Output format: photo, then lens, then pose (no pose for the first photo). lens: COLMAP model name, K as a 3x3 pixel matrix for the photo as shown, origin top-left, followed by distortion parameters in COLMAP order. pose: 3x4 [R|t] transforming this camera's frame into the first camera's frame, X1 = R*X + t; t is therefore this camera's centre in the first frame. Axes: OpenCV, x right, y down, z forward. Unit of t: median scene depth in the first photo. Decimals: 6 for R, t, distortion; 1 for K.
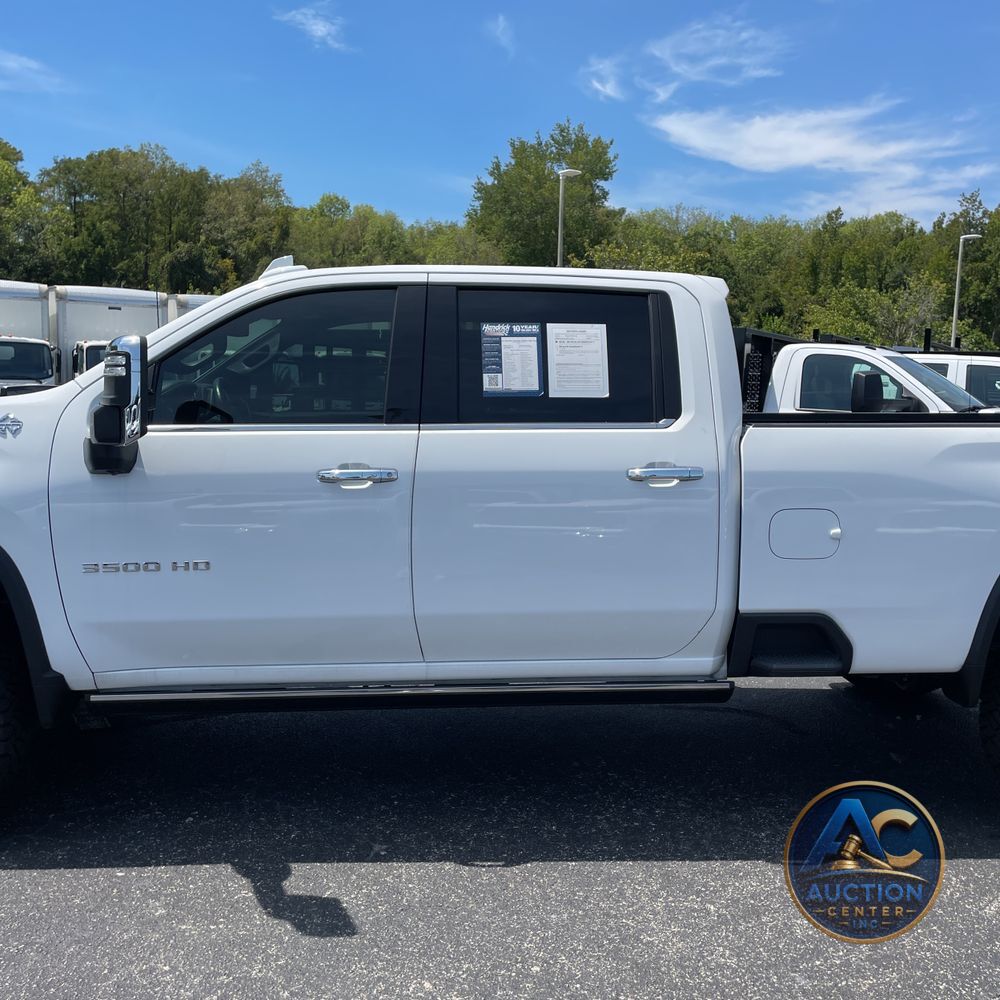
lens RADIAL K [[1018.6, 0, 500.0], [0, 1018.6, 500.0], [0, 0, 1]] dist [0.102829, -0.138485]
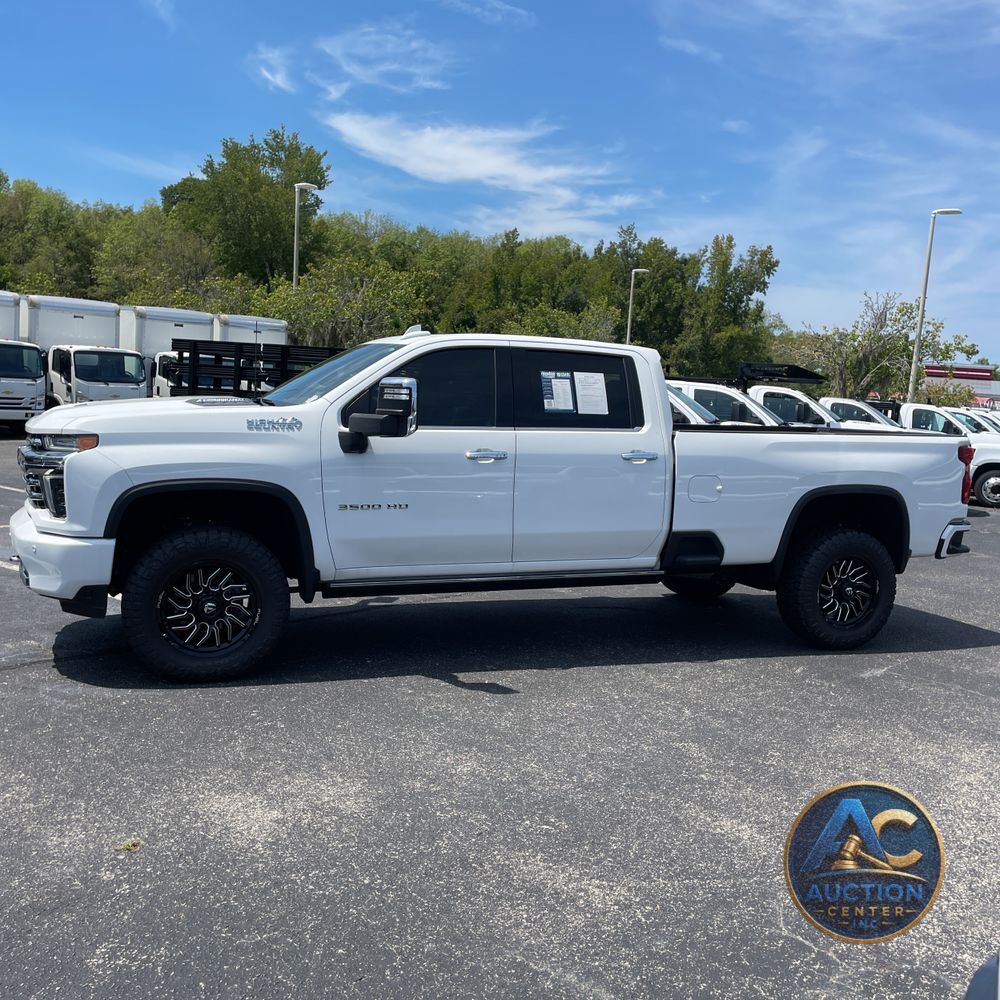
lens RADIAL K [[1018.6, 0, 500.0], [0, 1018.6, 500.0], [0, 0, 1]] dist [0.102829, -0.138485]
pose [[0.952859, -0.003690, 0.303390, -0.286104], [0.003965, 0.999992, -0.000291, 0.023702], [-0.303386, 0.001480, 0.952866, -0.306462]]
